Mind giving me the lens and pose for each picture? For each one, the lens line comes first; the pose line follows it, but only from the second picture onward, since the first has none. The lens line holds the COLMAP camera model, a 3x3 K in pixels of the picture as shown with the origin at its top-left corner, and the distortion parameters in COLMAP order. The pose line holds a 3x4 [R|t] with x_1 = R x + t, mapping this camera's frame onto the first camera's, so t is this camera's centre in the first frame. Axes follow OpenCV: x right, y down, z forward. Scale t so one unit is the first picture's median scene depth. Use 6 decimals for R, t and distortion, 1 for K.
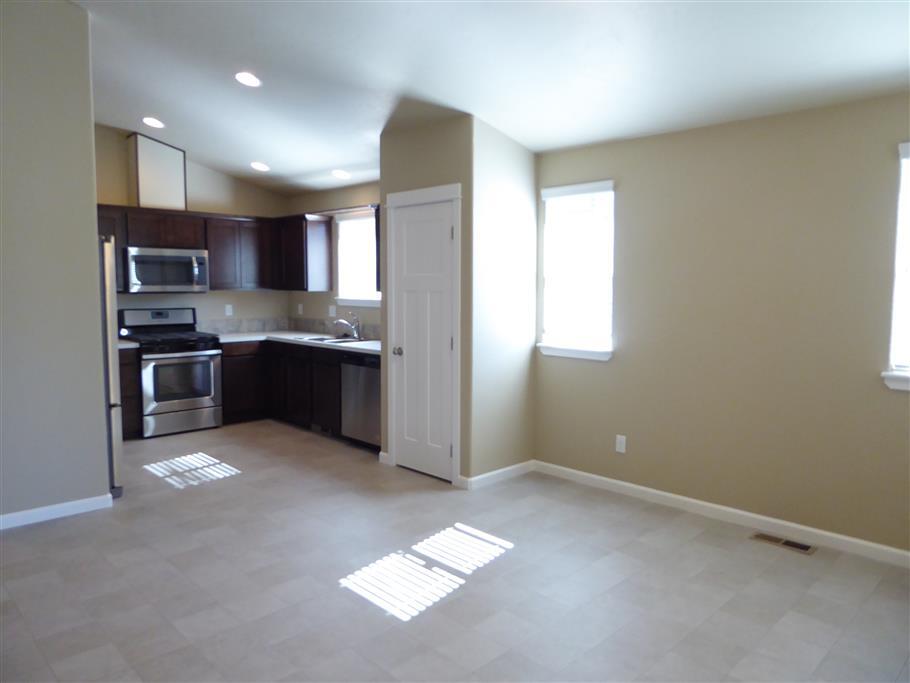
lens RADIAL K [[643.6, 0, 454.4], [0, 643.6, 353.8], [0, 0, 1]] dist [-0.020683, -0.000095]
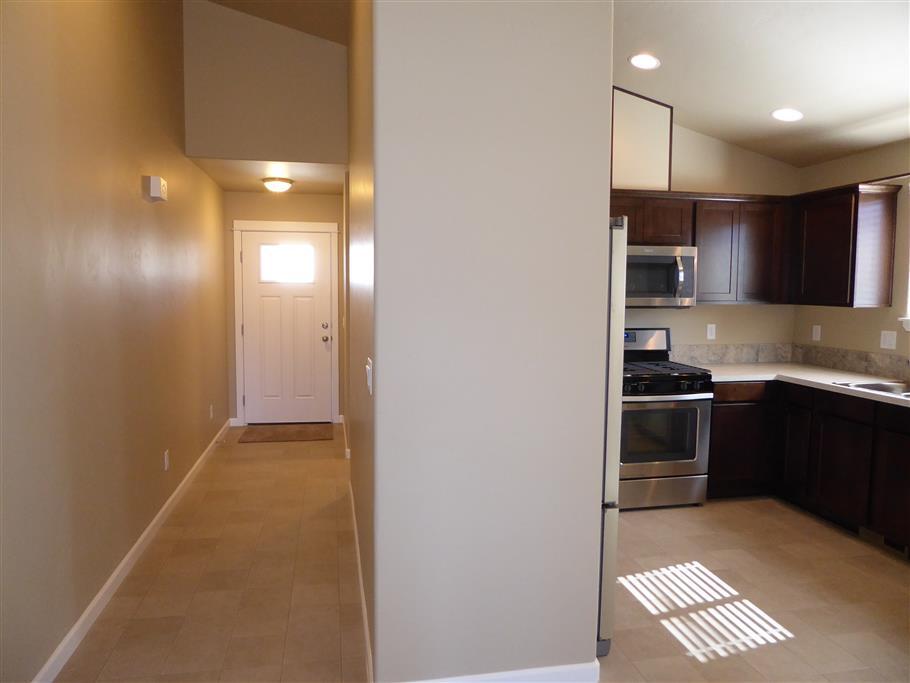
lens RADIAL K [[644.2, 0, 462.7], [0, 644.2, 342.6], [0, 0, 1]] dist [-0.031562, -0.000265]
pose [[0.842298, 0.042150, -0.537361, -0.222628], [-0.055674, 0.998409, -0.008953, -0.037841], [0.536129, 0.037458, 0.843305, 0.286739]]
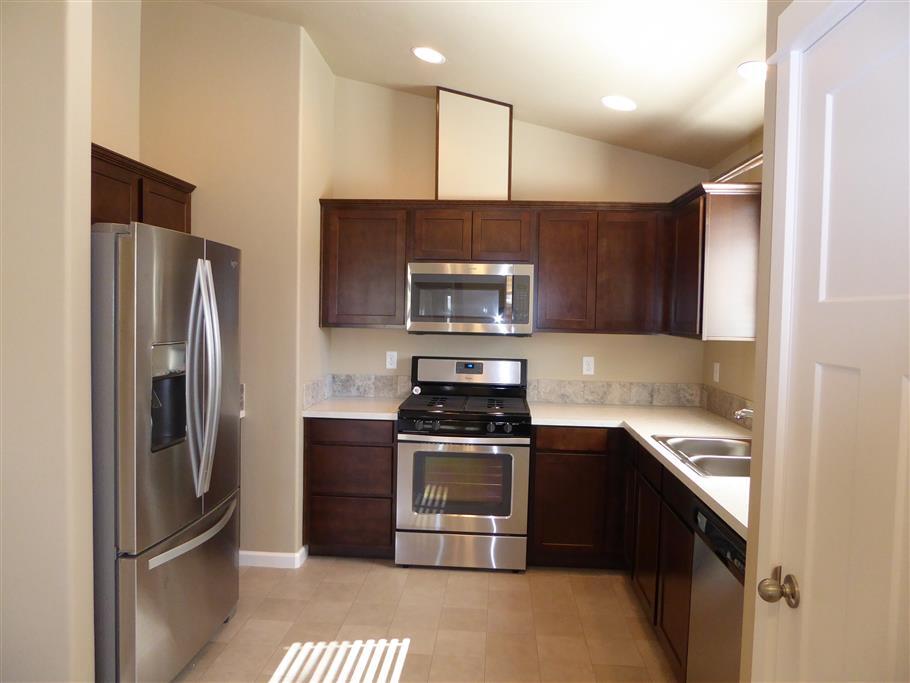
lens RADIAL K [[644.2, 0, 462.7], [0, 644.2, 342.6], [0, 0, 1]] dist [-0.031562, -0.000265]
pose [[0.669147, 0.041337, -0.741979, 0.012263], [-0.095689, 0.994933, -0.030867, -0.065767], [0.736943, 0.091654, 0.669712, 0.564681]]
